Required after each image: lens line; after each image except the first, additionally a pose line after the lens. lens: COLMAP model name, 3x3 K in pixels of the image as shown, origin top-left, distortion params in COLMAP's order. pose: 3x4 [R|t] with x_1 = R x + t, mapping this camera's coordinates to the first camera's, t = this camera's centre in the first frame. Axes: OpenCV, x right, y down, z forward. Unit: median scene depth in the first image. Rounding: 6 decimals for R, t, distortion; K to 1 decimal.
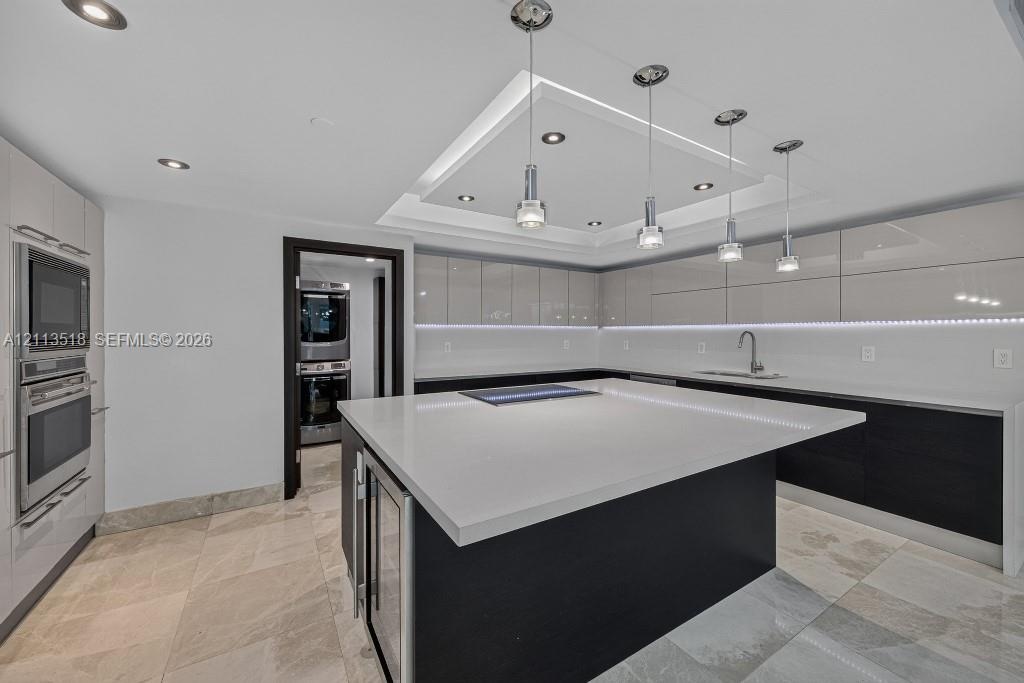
lens RADIAL K [[403.3, 0, 512.5], [0, 403.3, 334.3], [0, 0, 1]] dist [-0.000976, -0.000211]
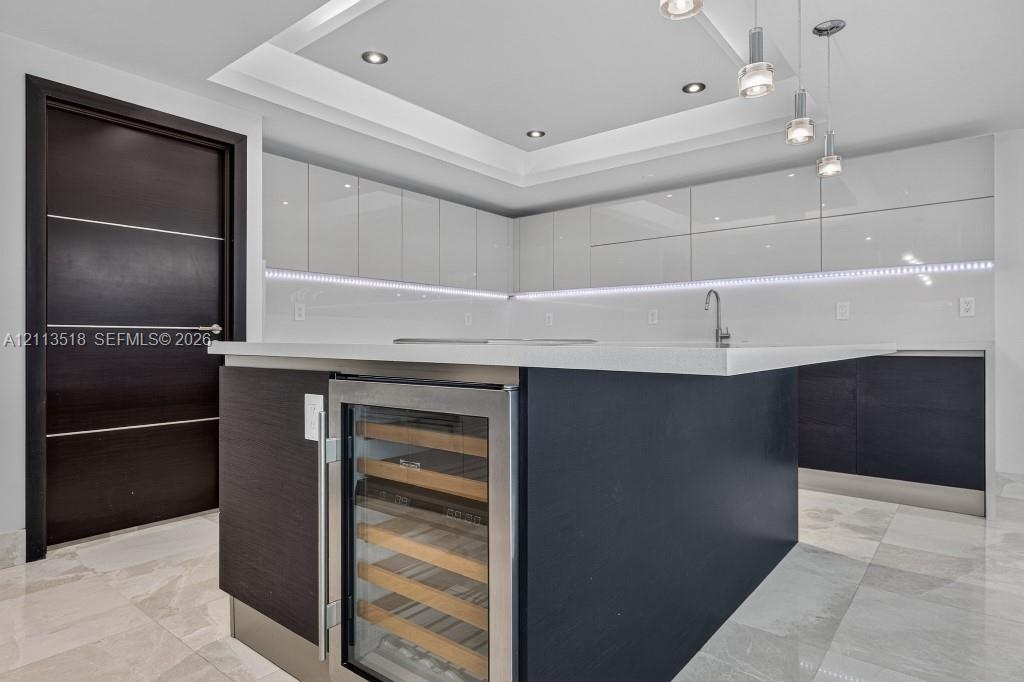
lens RADIAL K [[585.8, 0, 516.0], [0, 585.8, 341.5], [0, 0, 1]] dist [-0.002041, -0.000576]
pose [[0.940749, 0.001956, 0.339097, -0.275863], [0.001869, 0.999938, -0.010953, 0.161615], [-0.339098, 0.010938, 0.940687, 0.054800]]
